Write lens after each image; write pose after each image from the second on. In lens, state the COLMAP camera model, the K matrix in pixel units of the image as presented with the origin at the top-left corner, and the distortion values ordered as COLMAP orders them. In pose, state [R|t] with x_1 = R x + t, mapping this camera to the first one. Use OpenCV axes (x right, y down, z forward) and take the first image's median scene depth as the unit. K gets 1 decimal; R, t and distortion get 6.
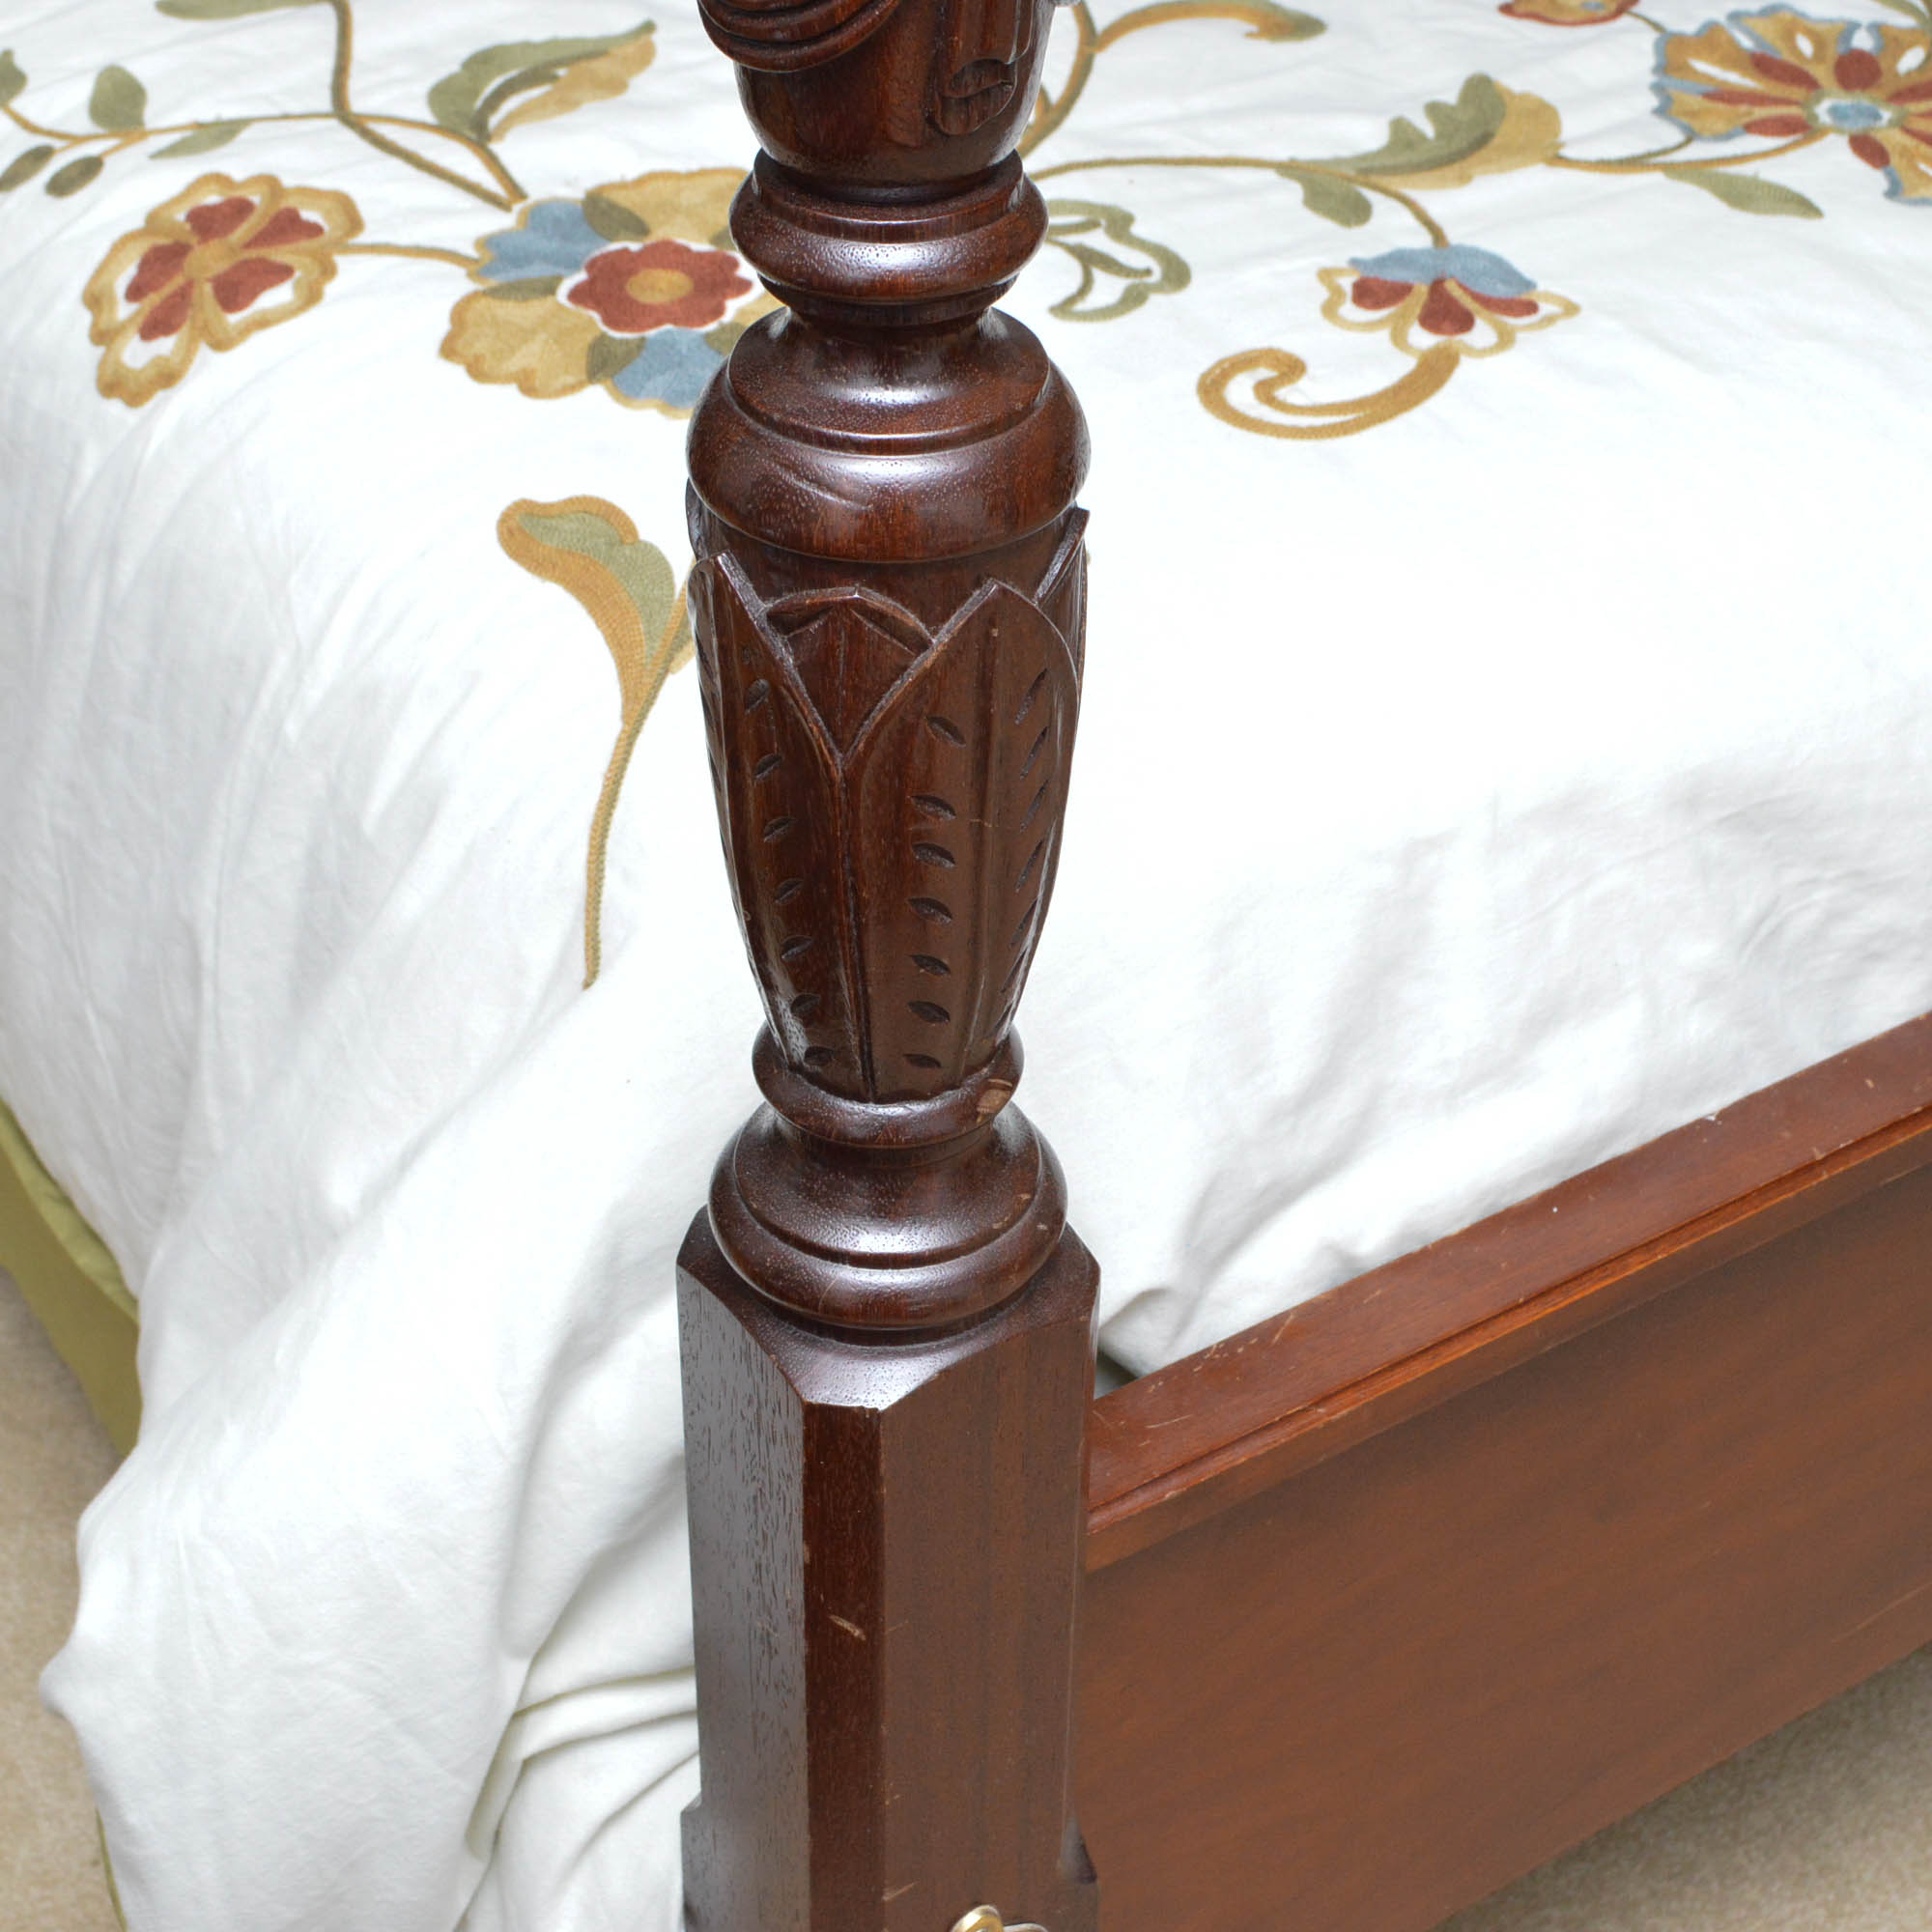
lens RADIAL K [[3854.2, 0, 965.4], [0, 3854.2, 966.6], [0, 0, 1]] dist [-0.051213, 0.000000]
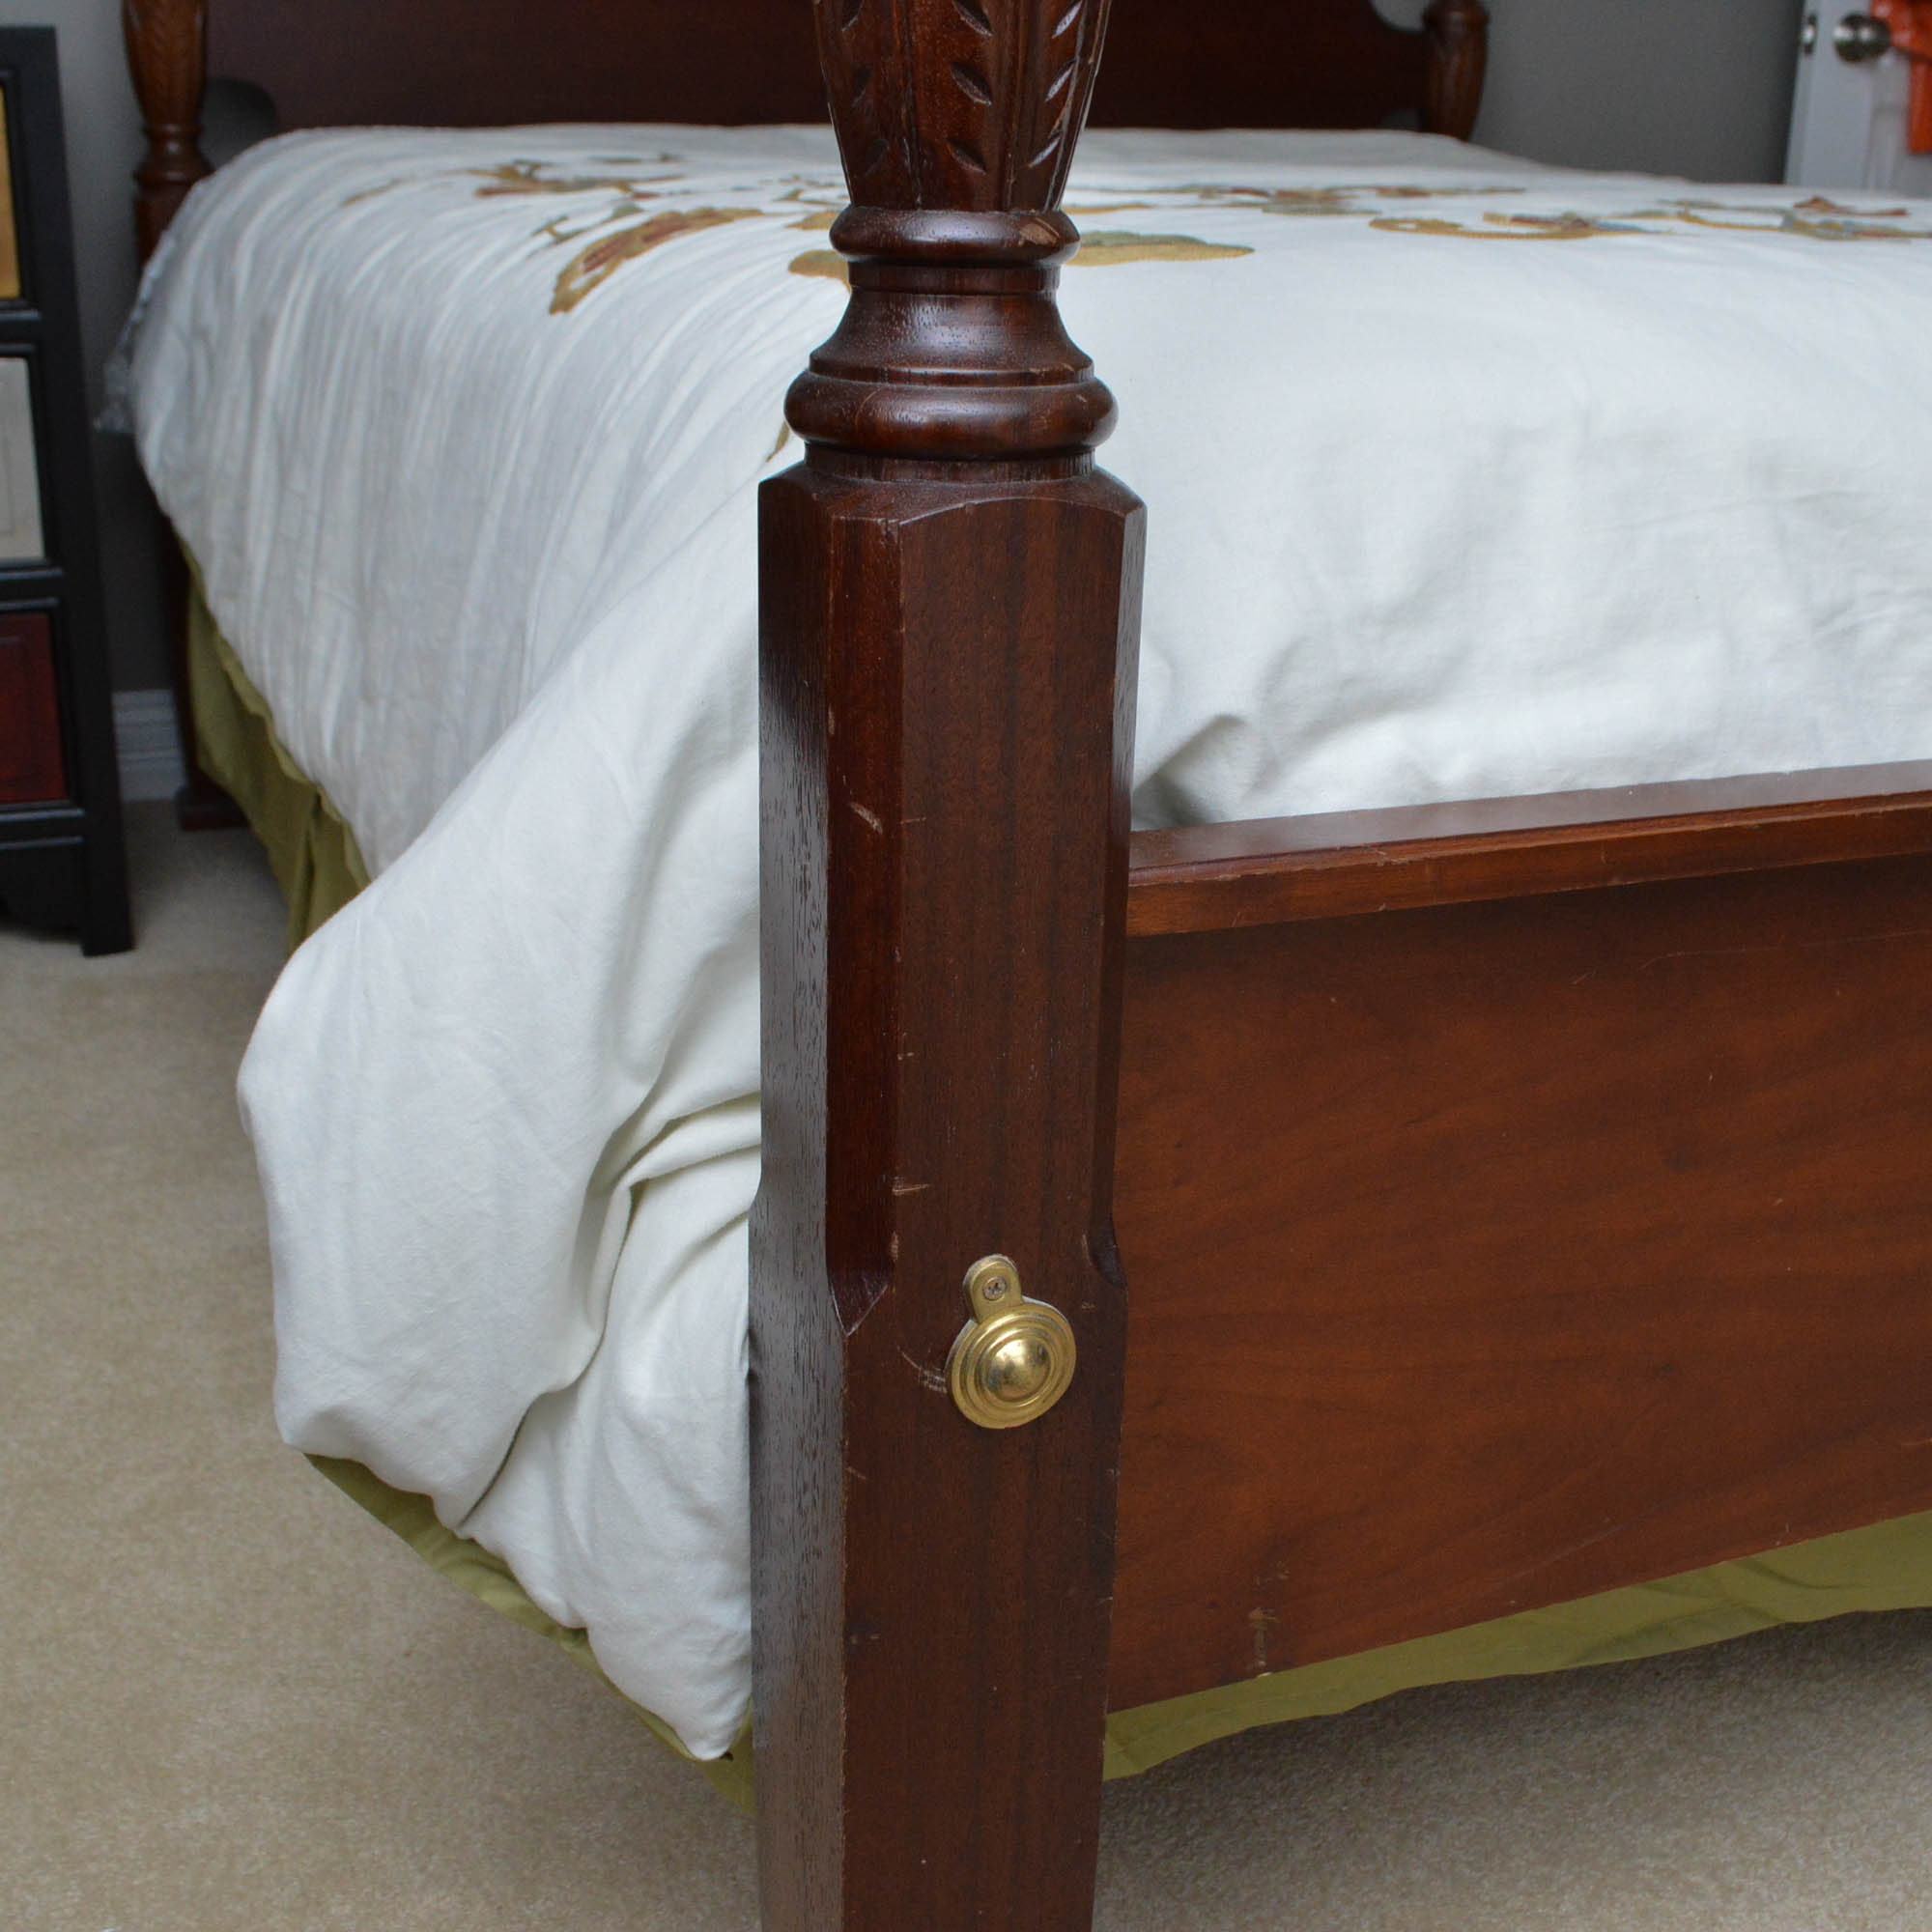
lens RADIAL K [[2502.0, 0, 959.8], [0, 2502.0, 963.9], [0, 0, 1]] dist [-0.076834, 0.000000]
pose [[0.979559, 0.077612, -0.185581, 0.101788], [-0.131067, 0.946109, -0.296141, 0.340199], [0.152596, 0.314411, 0.936942, 0.329329]]
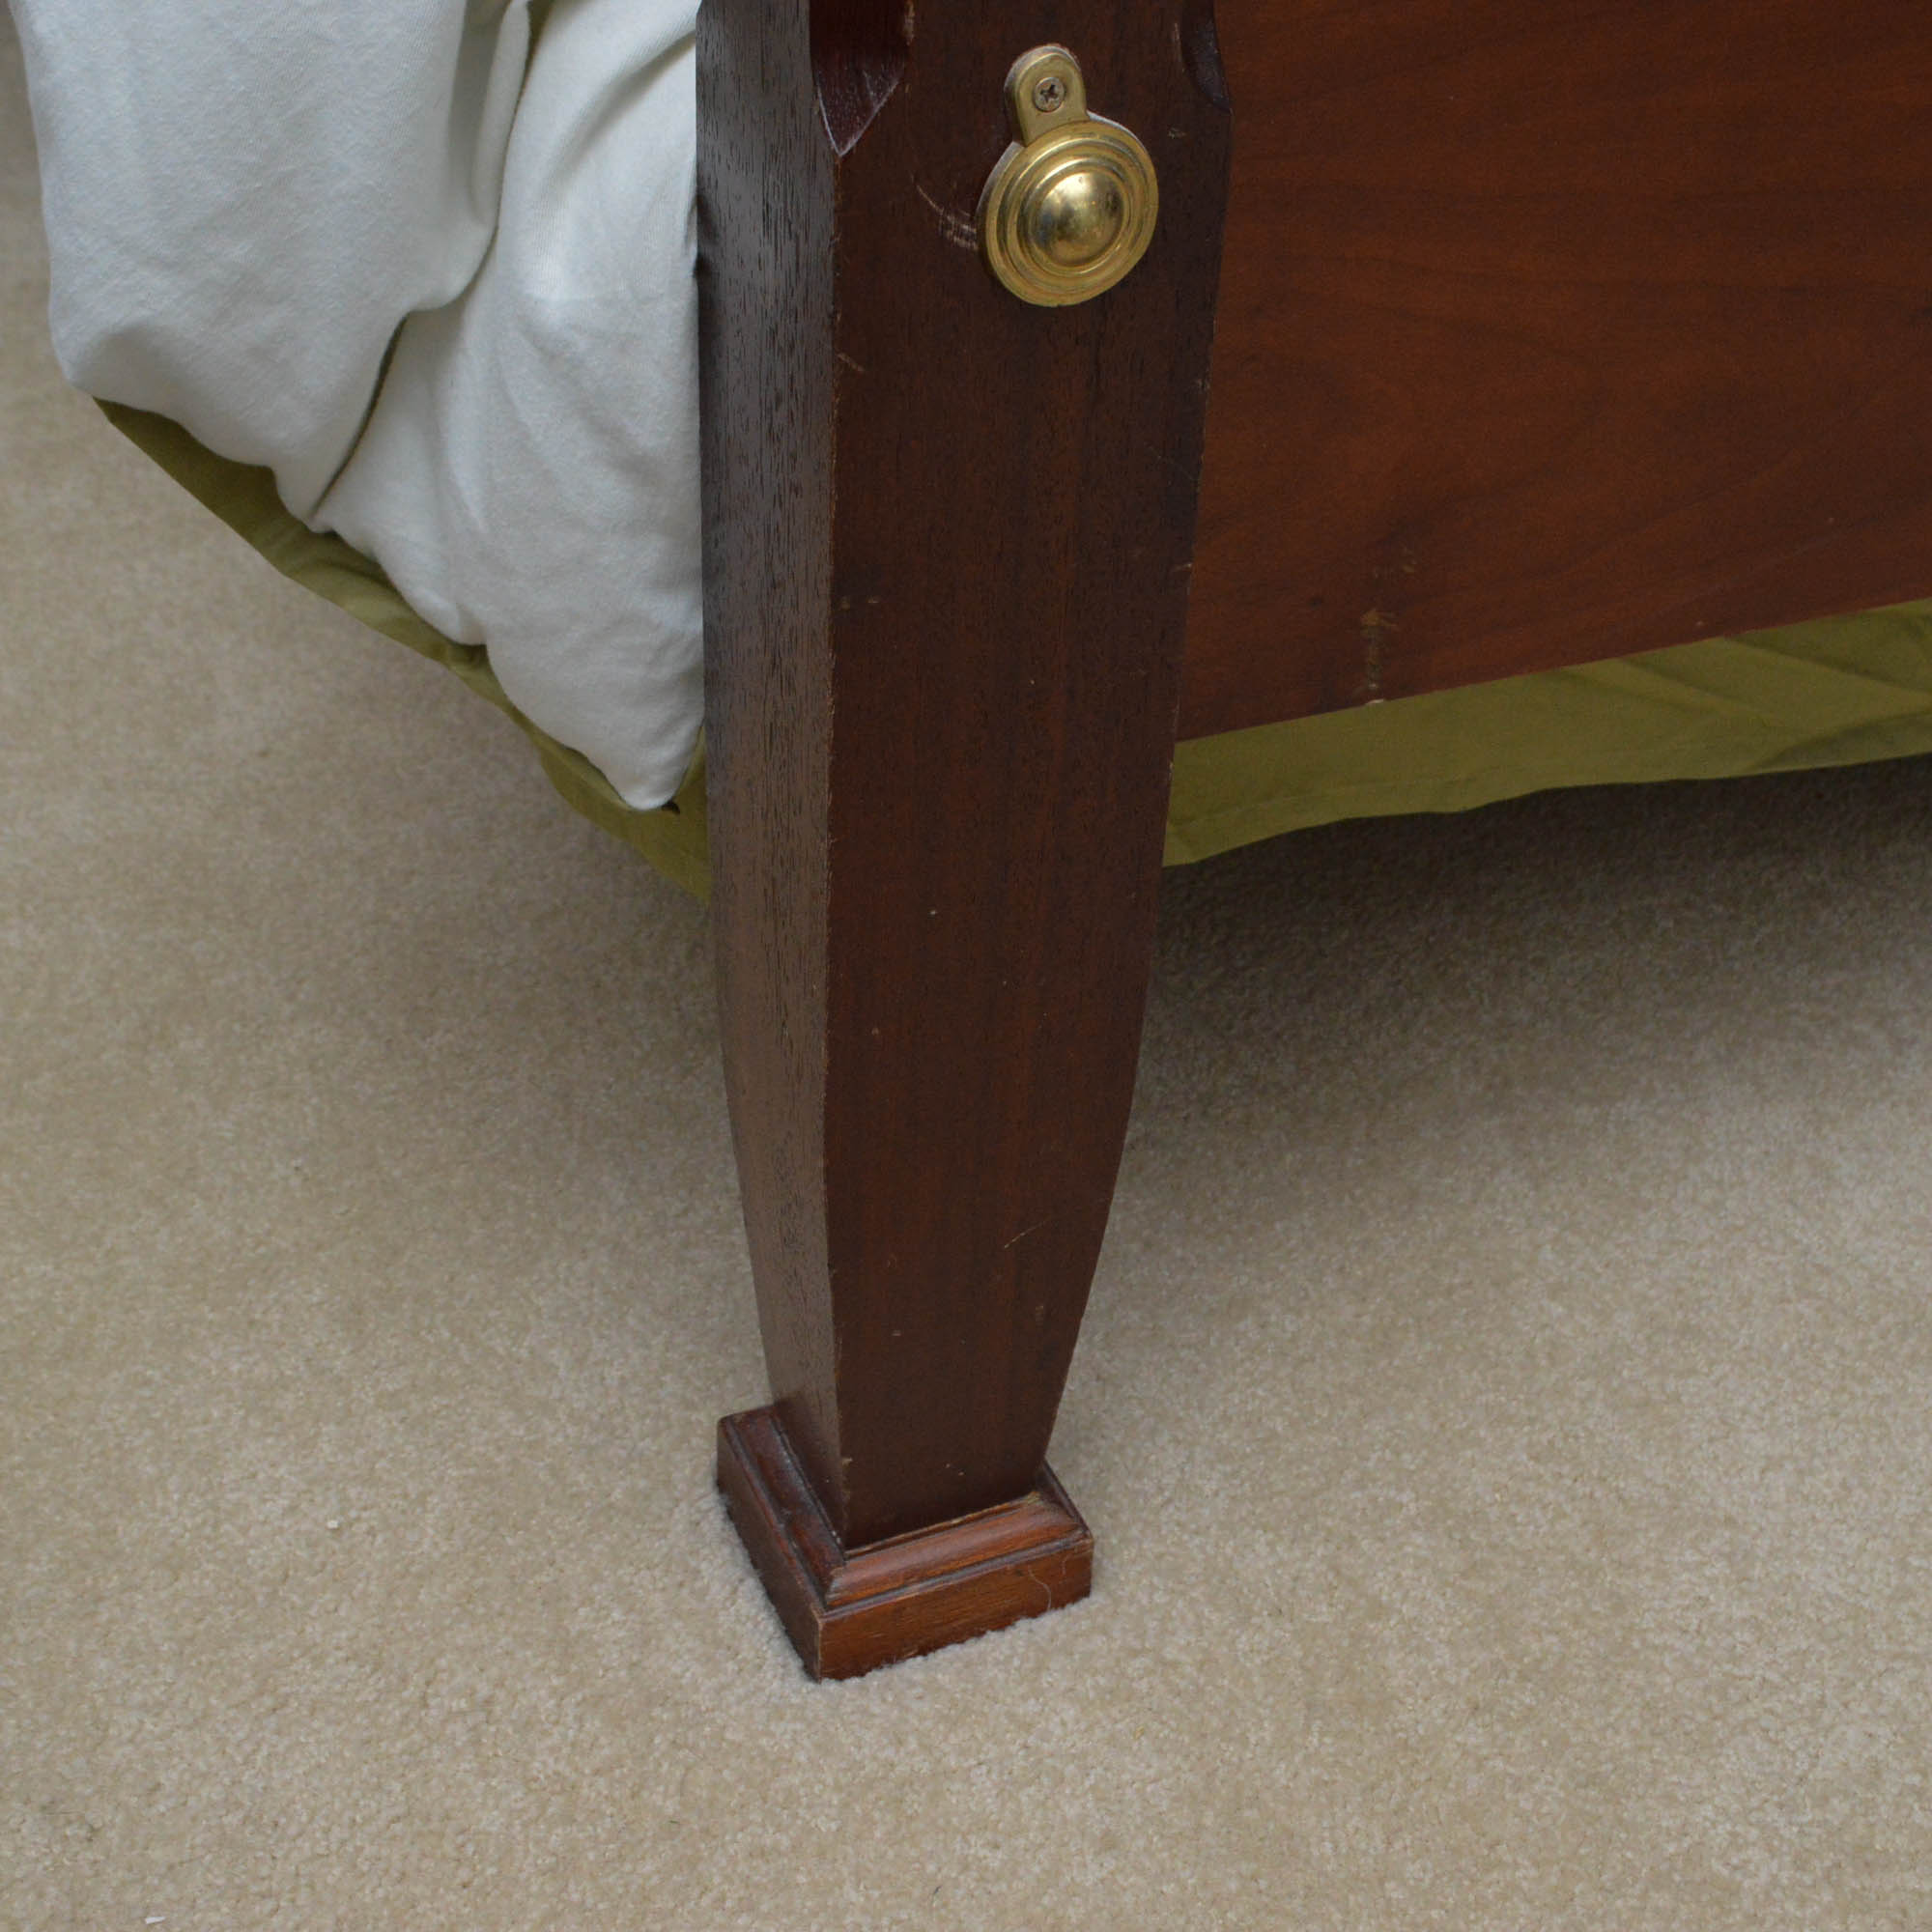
lens RADIAL K [[3001.9, 0, 970.7], [0, 3001.9, 970.2], [0, 0, 1]] dist [-0.068468, 0.000000]
pose [[0.980581, 0.137999, -0.139342, 0.082791], [-0.139401, 0.990236, -0.000306, 0.383384], [0.137940, 0.019724, 0.990244, 0.417052]]
